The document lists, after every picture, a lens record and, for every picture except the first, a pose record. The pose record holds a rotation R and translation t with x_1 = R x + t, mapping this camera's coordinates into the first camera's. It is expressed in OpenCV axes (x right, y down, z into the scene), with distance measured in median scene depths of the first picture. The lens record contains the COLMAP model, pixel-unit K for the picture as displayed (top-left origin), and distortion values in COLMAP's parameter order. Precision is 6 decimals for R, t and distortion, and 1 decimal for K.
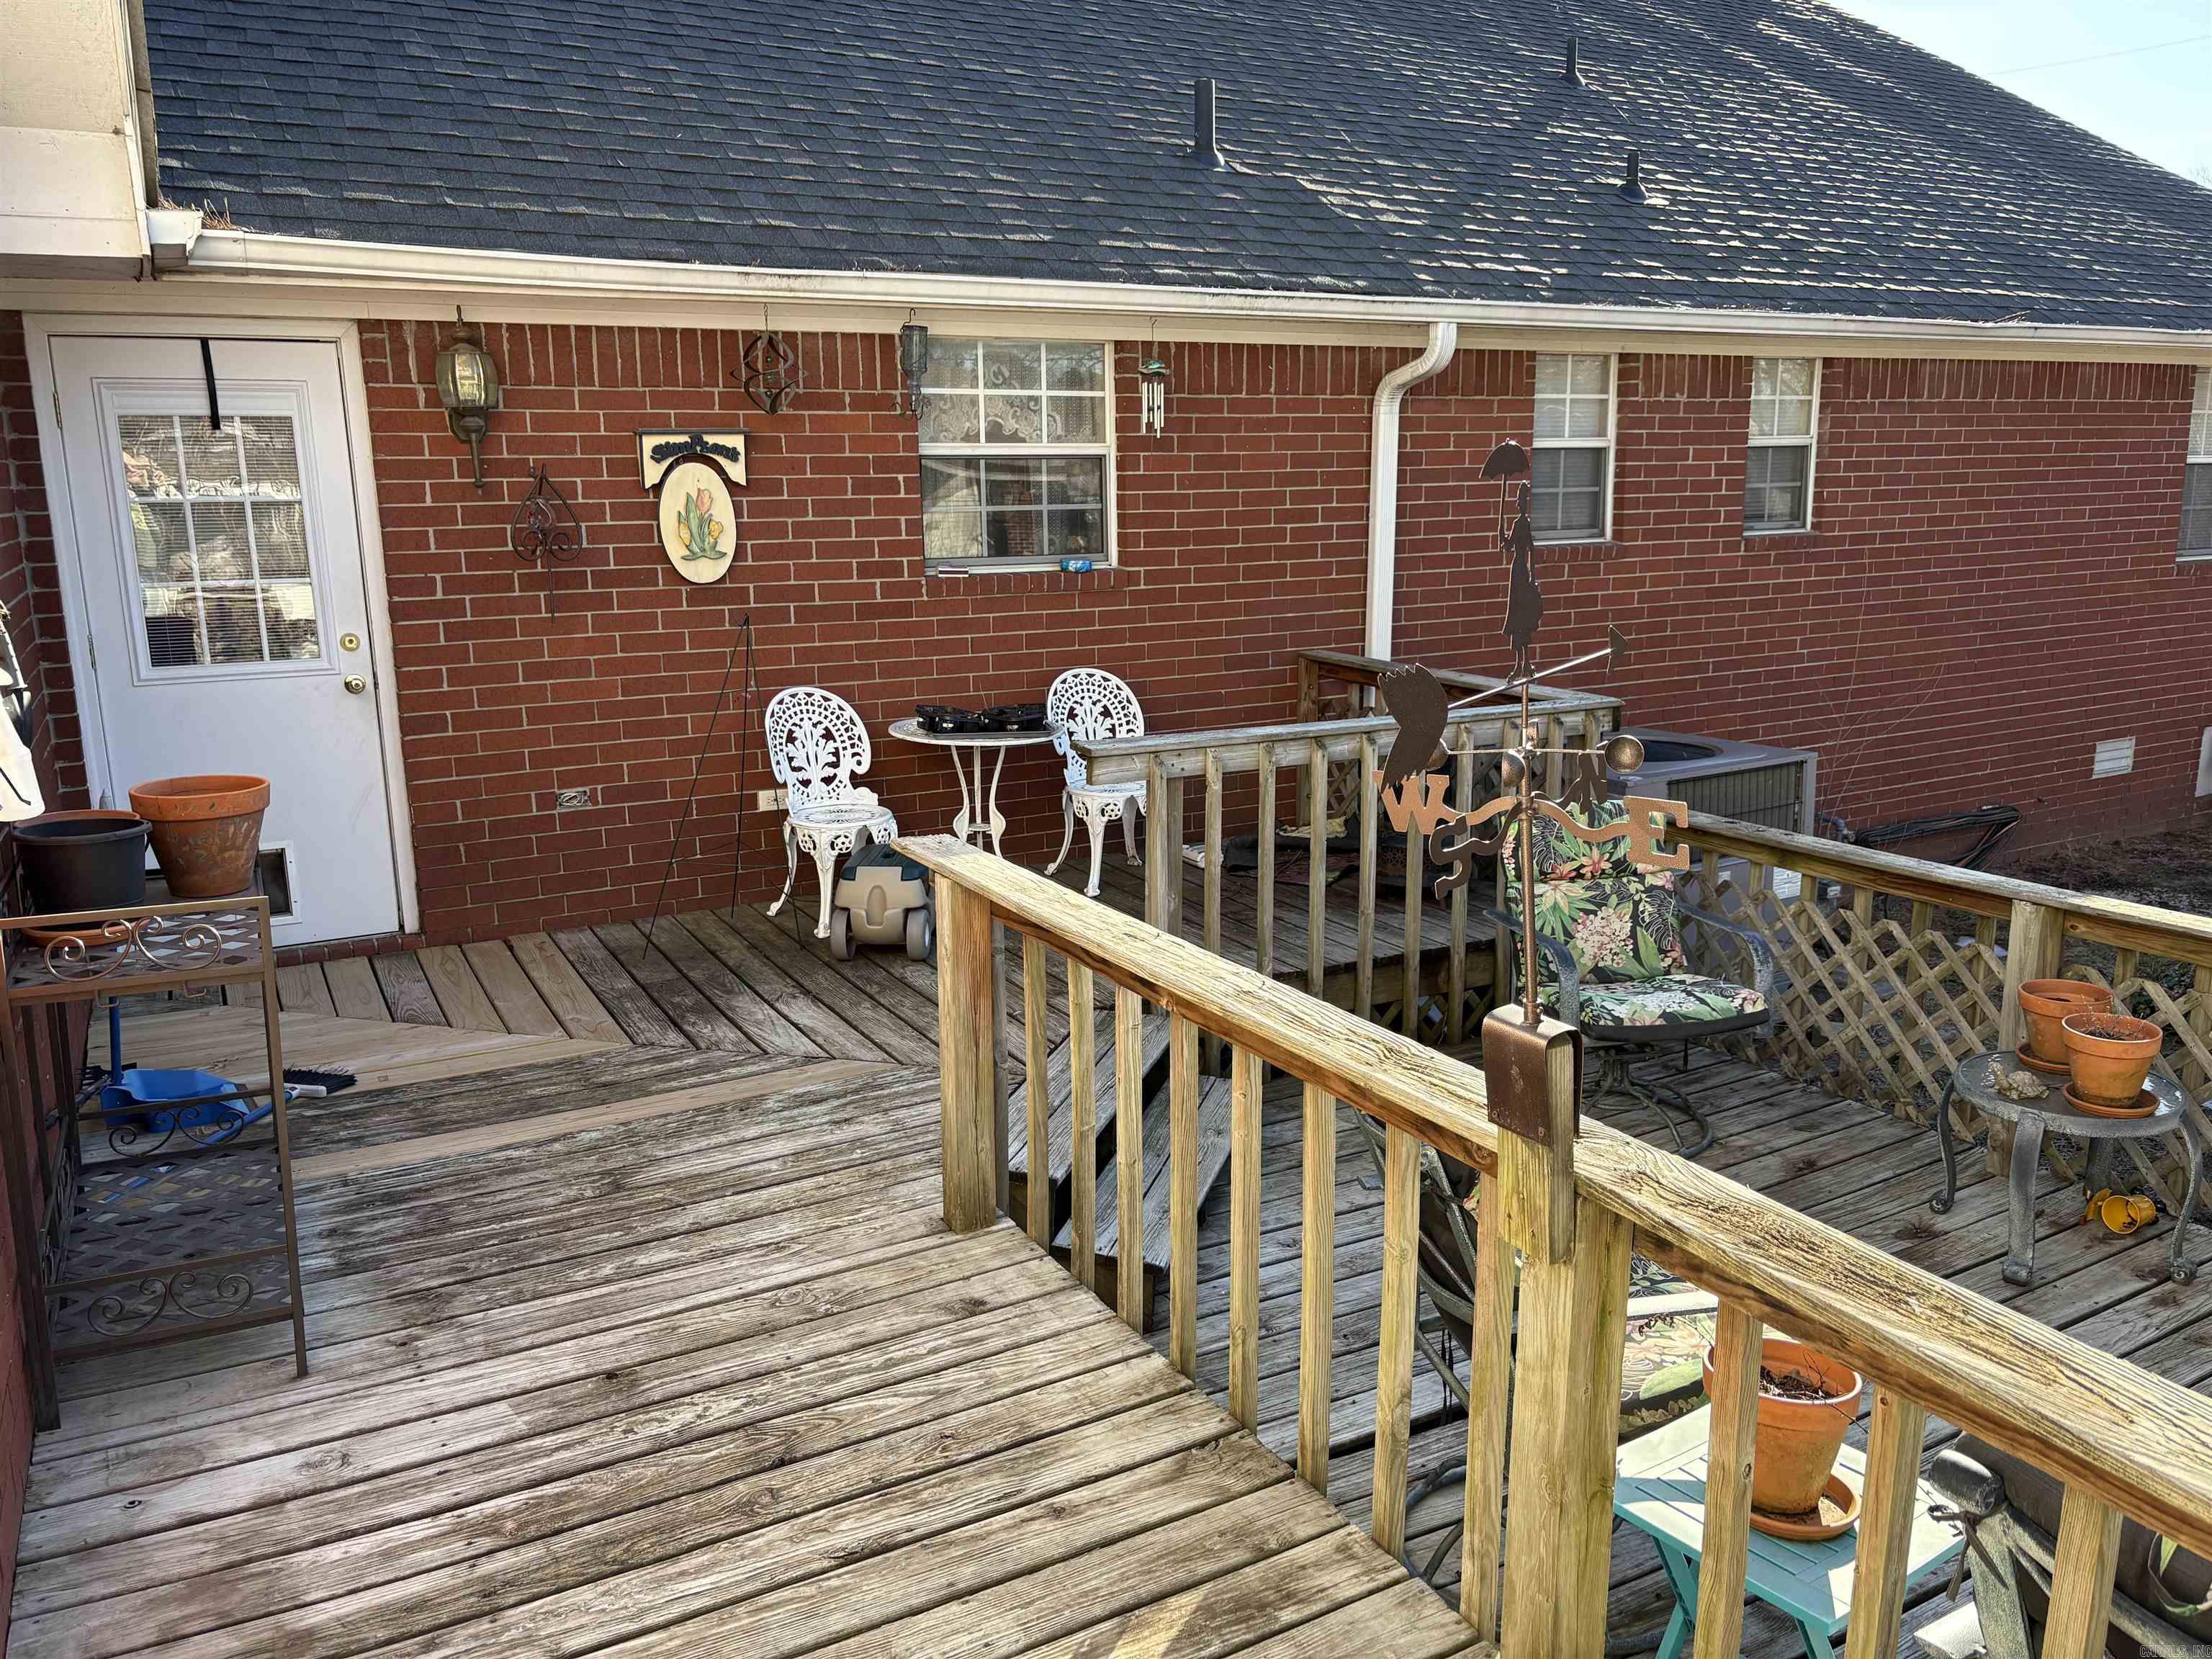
lens RADIAL K [[1675.0, 0, 1111.6], [0, 1675.0, 824.9], [0, 0, 1]] dist [0.076511, -0.091347]
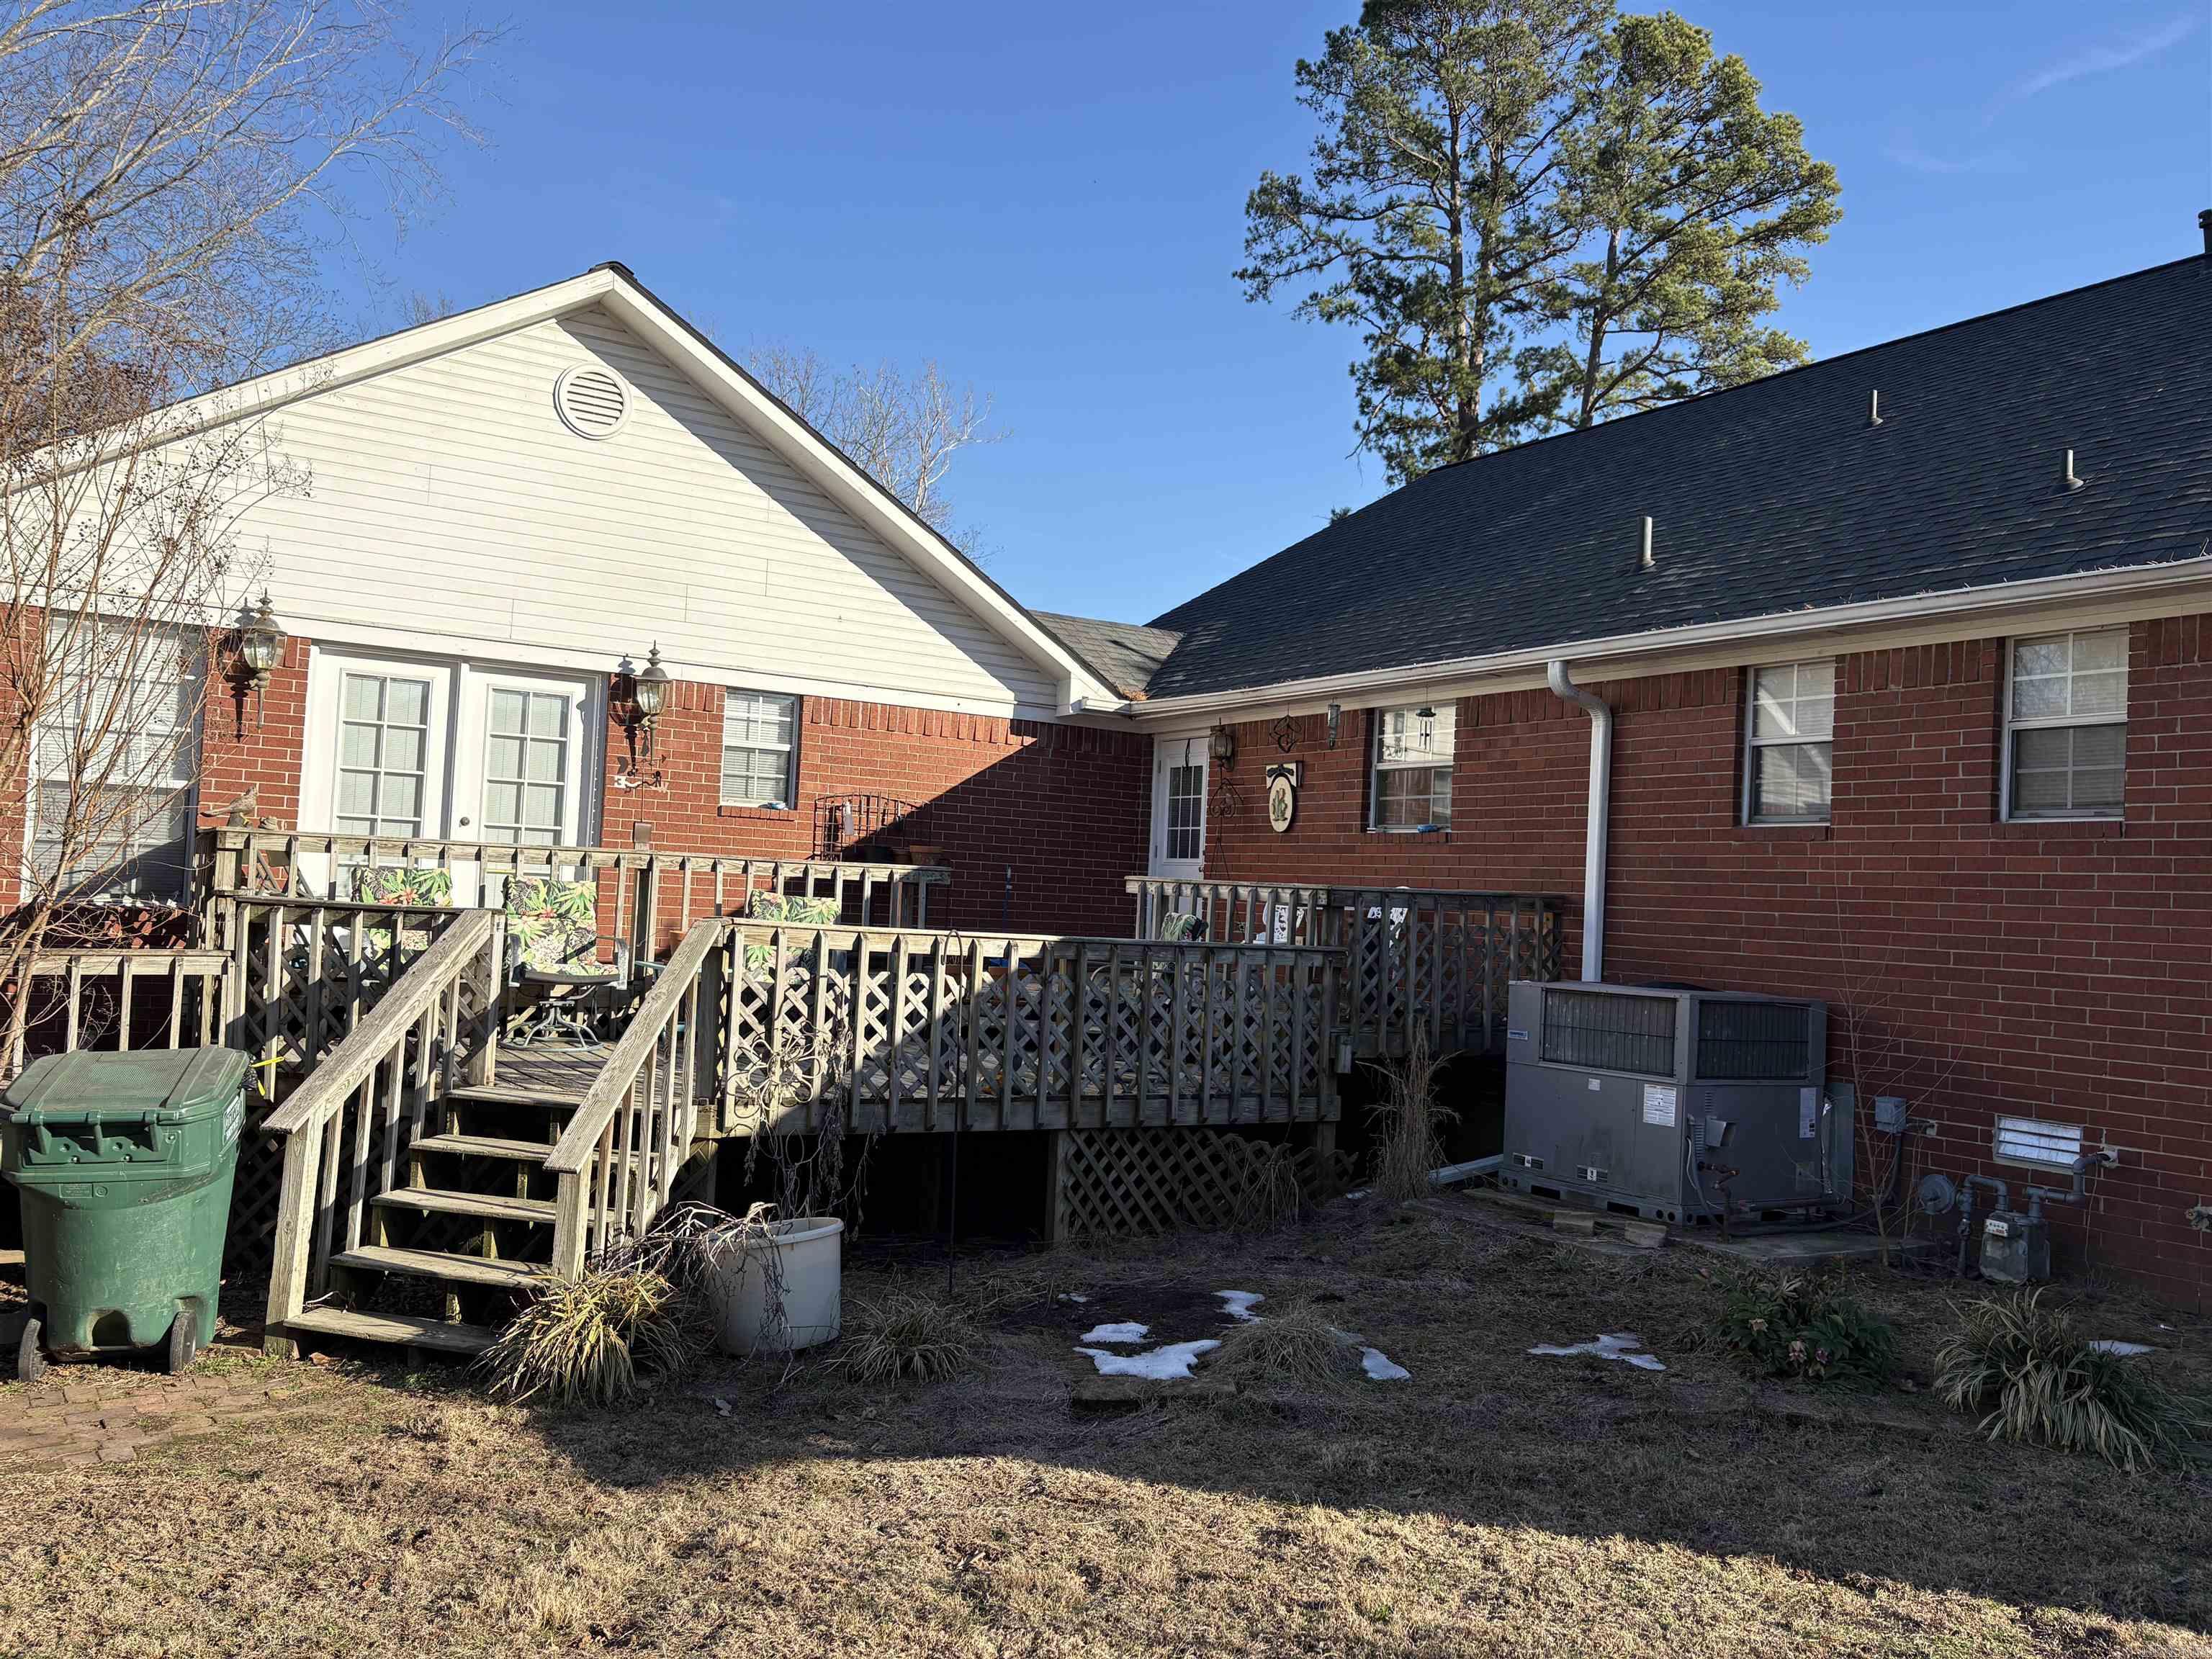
lens RADIAL K [[1675.0, 0, 1111.6], [0, 1675.0, 824.9], [0, 0, 1]] dist [0.076511, -0.091347]
pose [[0.022353, -0.038622, -0.999004, 1.940211], [-0.264025, 0.963550, -0.043159, -0.002859], [0.964257, 0.264727, 0.011340, 0.789344]]
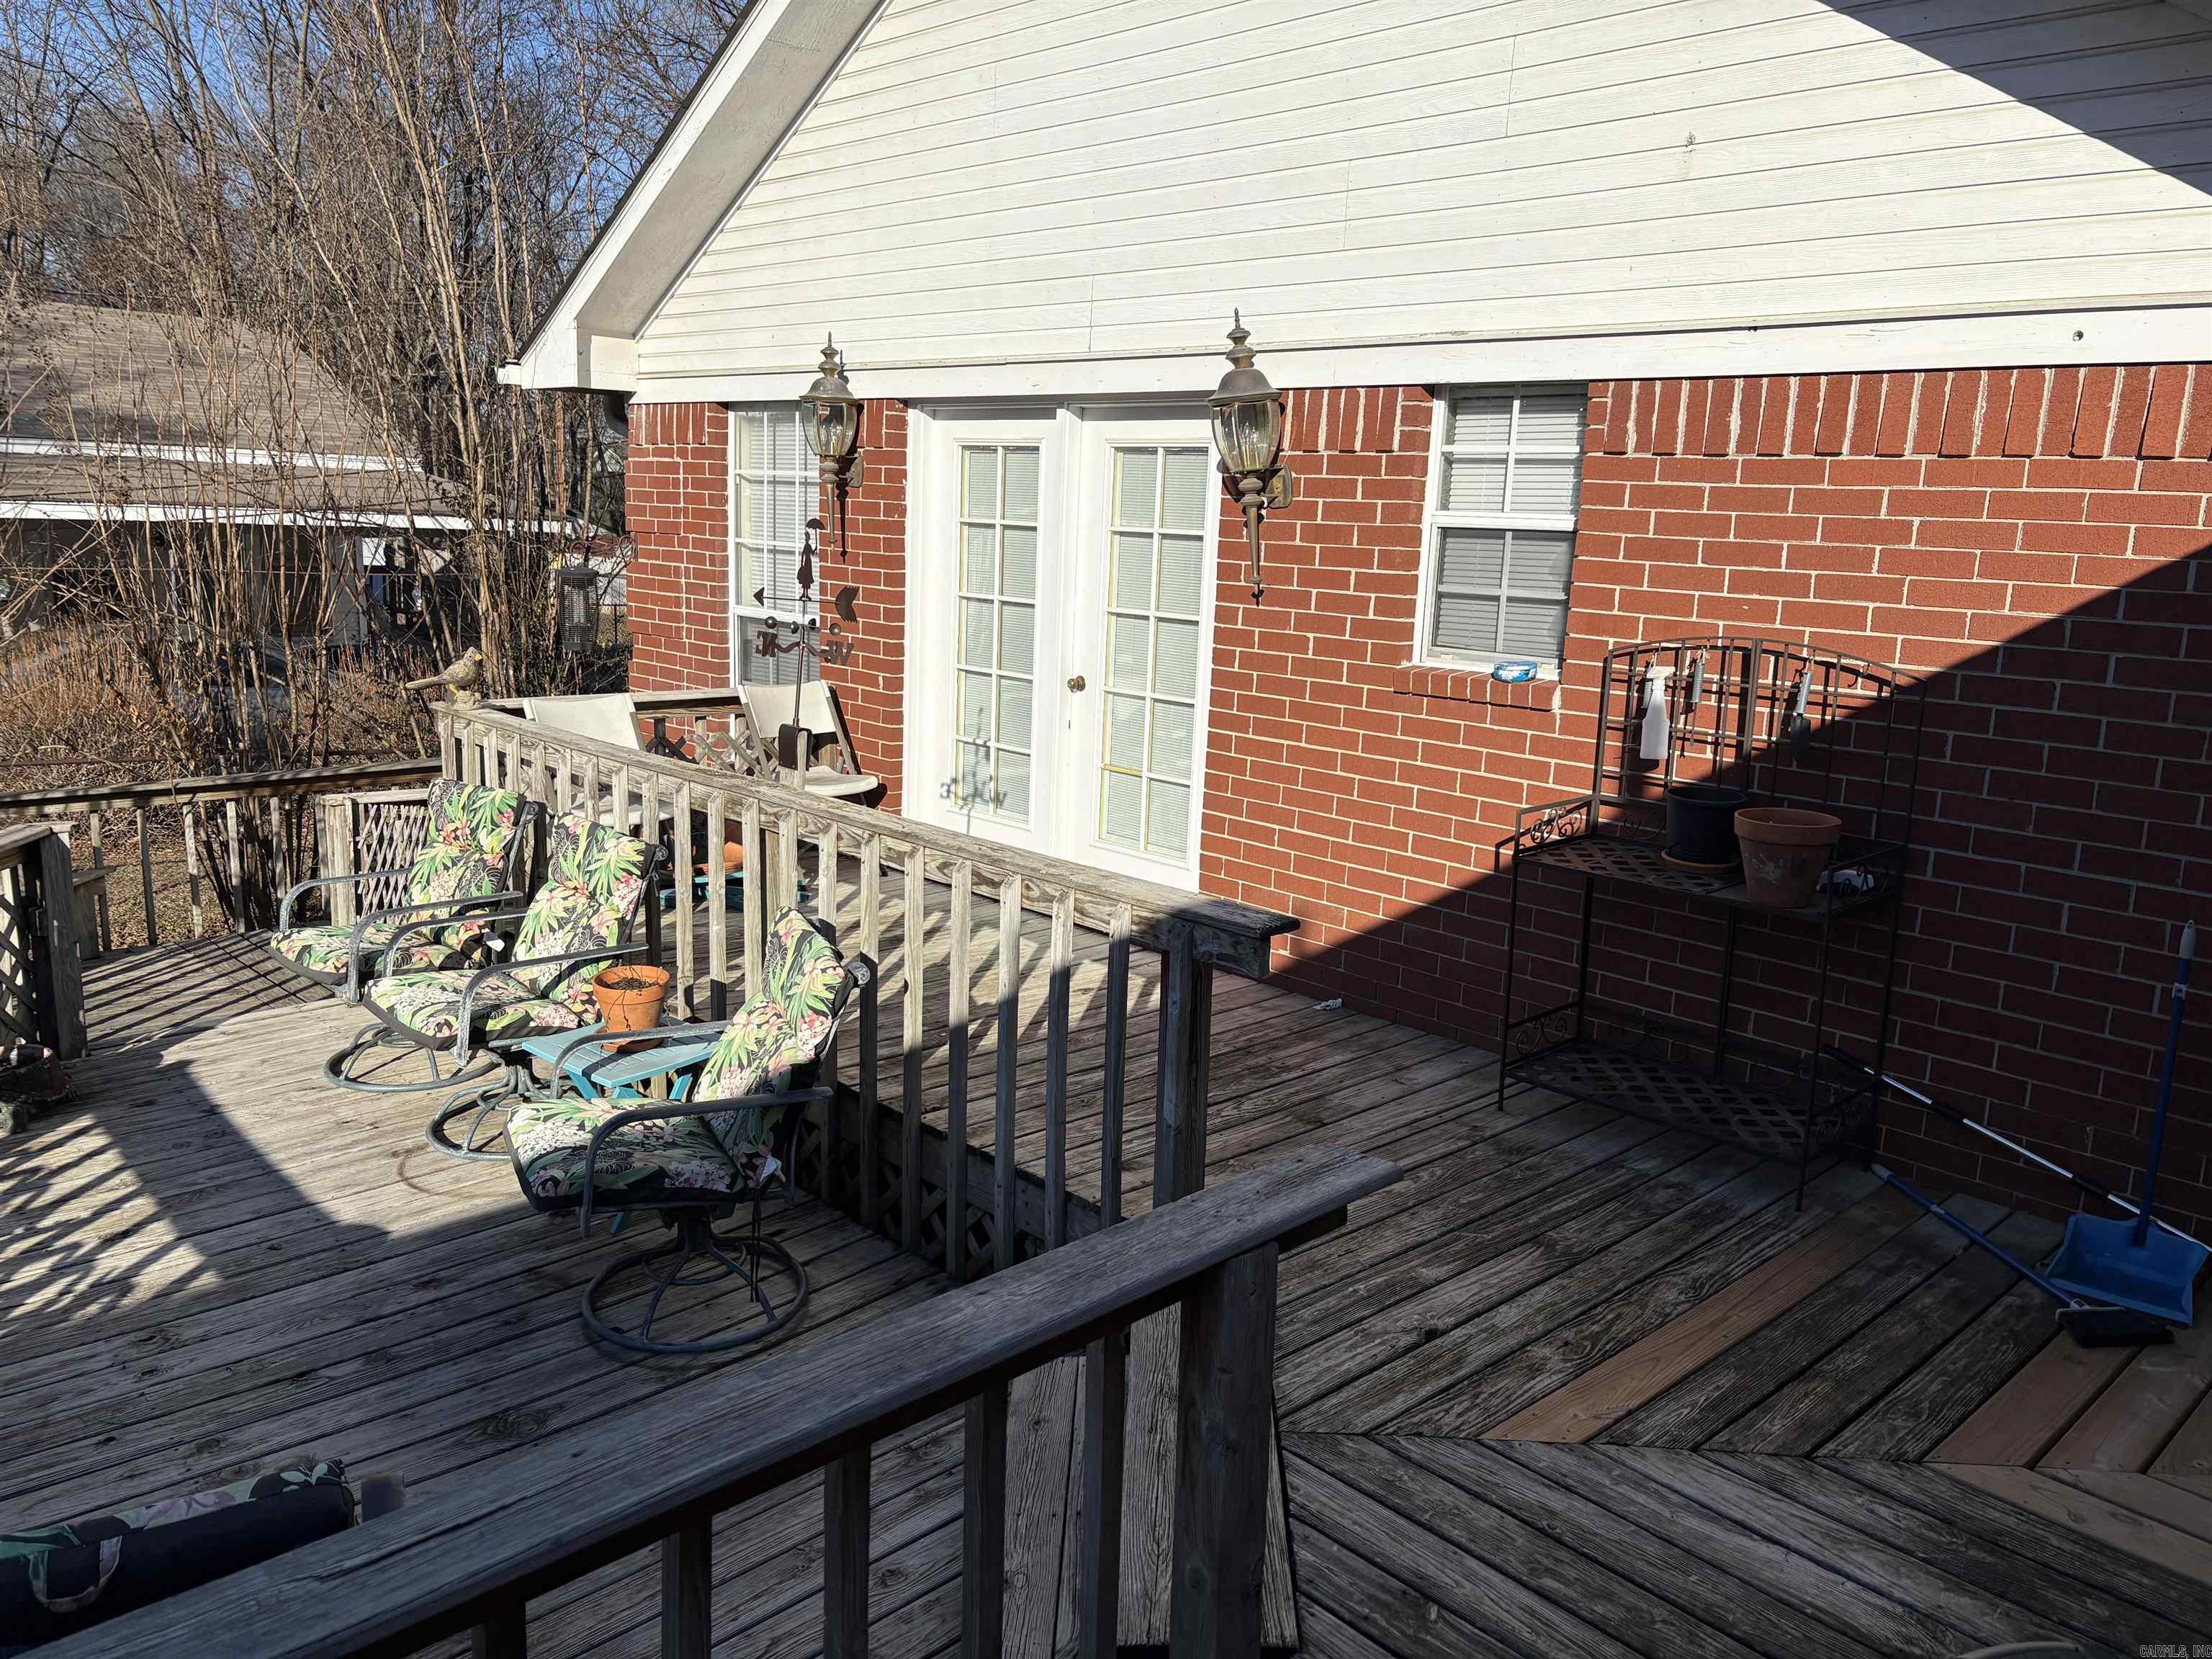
lens RADIAL K [[1675.0, 0, 1111.6], [0, 1675.0, 824.9], [0, 0, 1]] dist [0.076511, -0.091347]
pose [[-0.966963, -0.009885, -0.254724, 0.142639], [-0.106703, 0.923191, 0.369232, -0.241781], [0.231509, 0.384213, -0.893747, 1.172231]]
